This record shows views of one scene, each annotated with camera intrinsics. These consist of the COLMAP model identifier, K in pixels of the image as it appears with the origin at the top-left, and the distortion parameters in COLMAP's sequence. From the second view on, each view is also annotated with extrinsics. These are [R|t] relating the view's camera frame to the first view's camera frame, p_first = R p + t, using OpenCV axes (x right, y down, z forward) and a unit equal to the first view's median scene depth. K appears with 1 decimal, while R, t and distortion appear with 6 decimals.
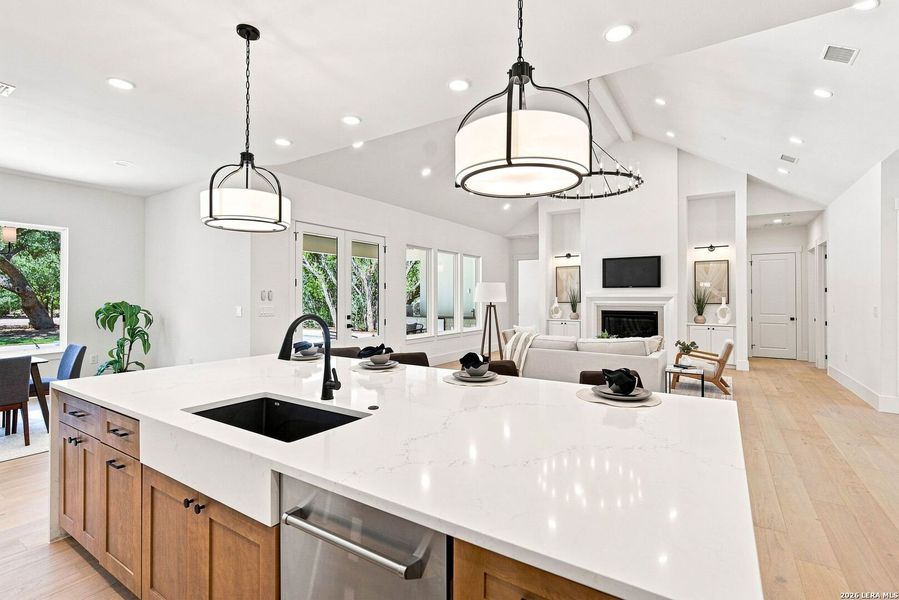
lens RADIAL K [[415.3, 0, 448.7], [0, 415.3, 294.6], [0, 0, 1]] dist [-0.000114, -0.001757]
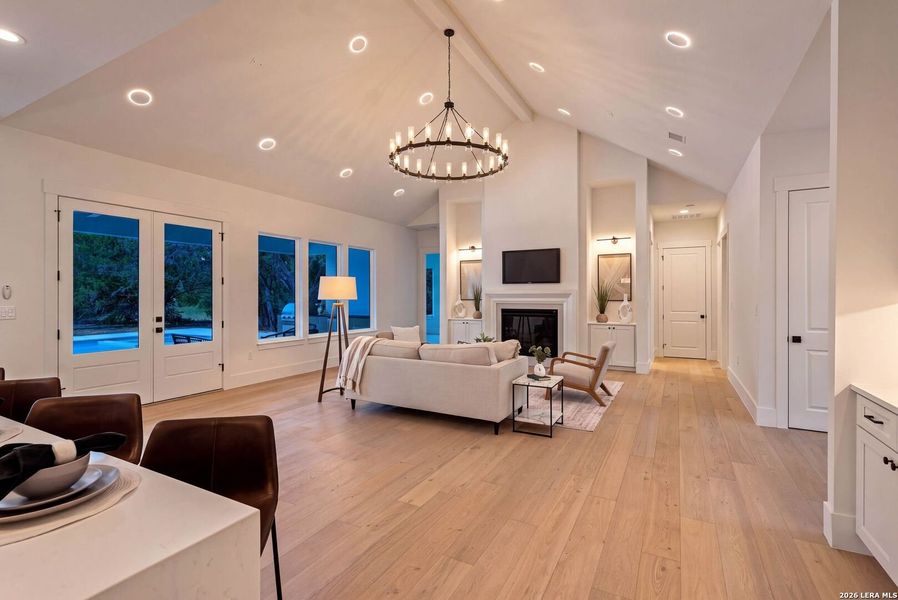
lens RADIAL K [[414.8, 0, 449.2], [0, 414.8, 296.3], [0, 0, 1]] dist [-0.000114, -0.001757]
pose [[0.996660, -0.002252, 0.081627, 0.192563], [0.001350, 0.999938, 0.011098, 0.001388], [-0.081647, -0.010950, 0.996601, 0.113350]]
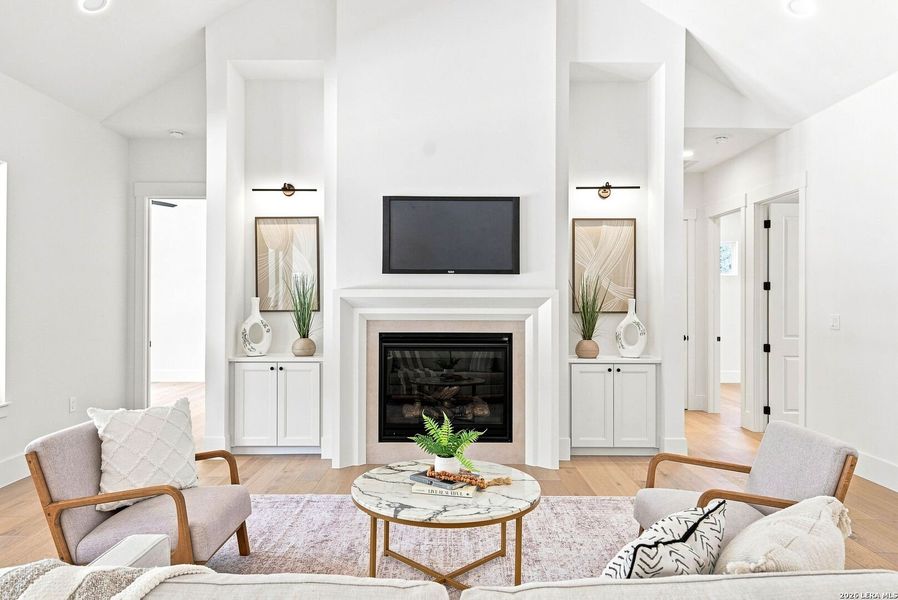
lens RADIAL K [[643.5, 0, 449.3], [0, 643.5, 294.7], [0, 0, 1]] dist [-0.029997, -0.000572]
pose [[0.833436, 0.003844, 0.552602, 0.102698], [-0.005487, 0.999984, 0.001319, 0.002100], [-0.552589, -0.004131, 0.833444, 0.506654]]
